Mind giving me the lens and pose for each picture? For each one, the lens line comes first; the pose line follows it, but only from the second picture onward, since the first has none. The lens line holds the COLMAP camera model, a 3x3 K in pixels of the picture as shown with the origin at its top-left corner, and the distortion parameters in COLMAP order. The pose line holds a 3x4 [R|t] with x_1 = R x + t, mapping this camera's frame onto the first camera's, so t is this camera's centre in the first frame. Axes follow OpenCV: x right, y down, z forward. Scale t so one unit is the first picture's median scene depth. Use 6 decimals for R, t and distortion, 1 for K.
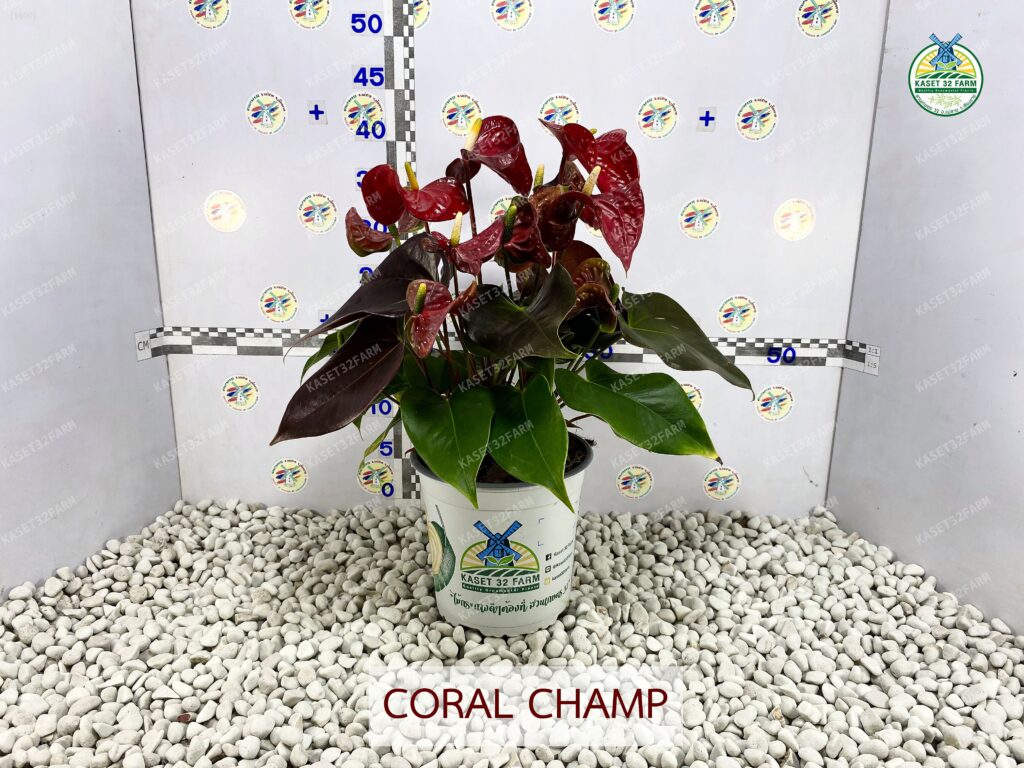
lens RADIAL K [[745.0, 0, 508.5], [0, 745.0, 378.4], [0, 0, 1]] dist [-0.016843, -0.007899]
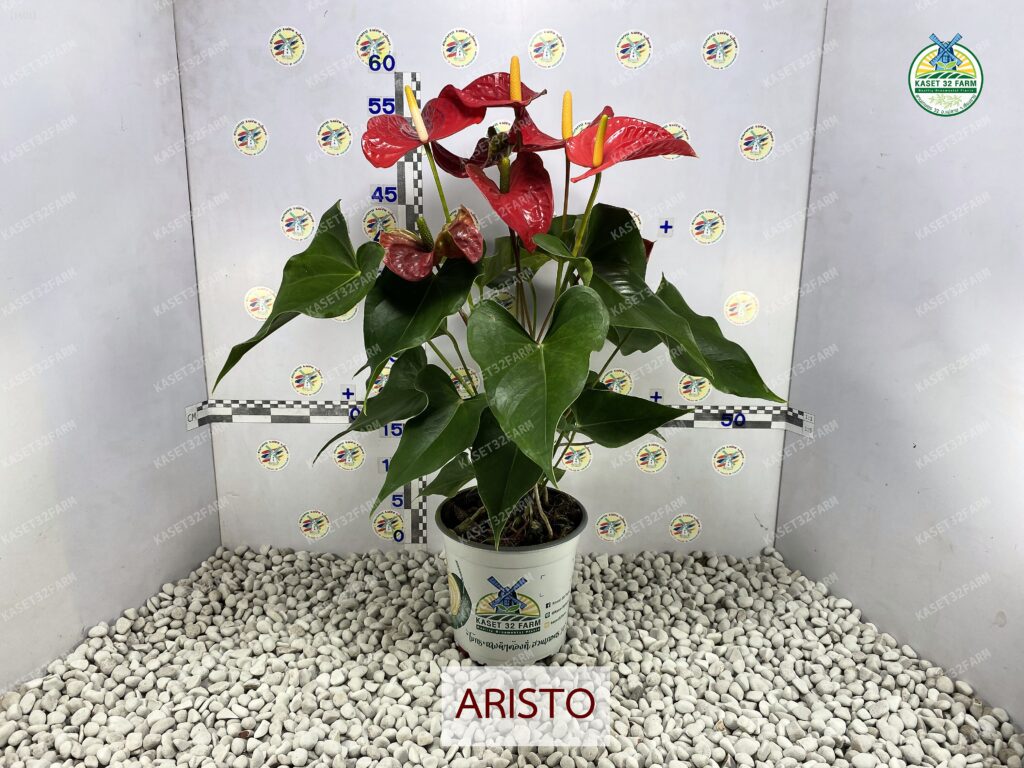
lens RADIAL K [[745.0, 0, 504.5], [0, 745.0, 378.0], [0, 0, 1]] dist [-0.016843, -0.007899]
pose [[0.999943, -0.007423, 0.007721, -0.004992], [0.007559, 0.999814, -0.017749, -0.082957], [-0.007588, 0.017806, 0.999813, -0.186657]]
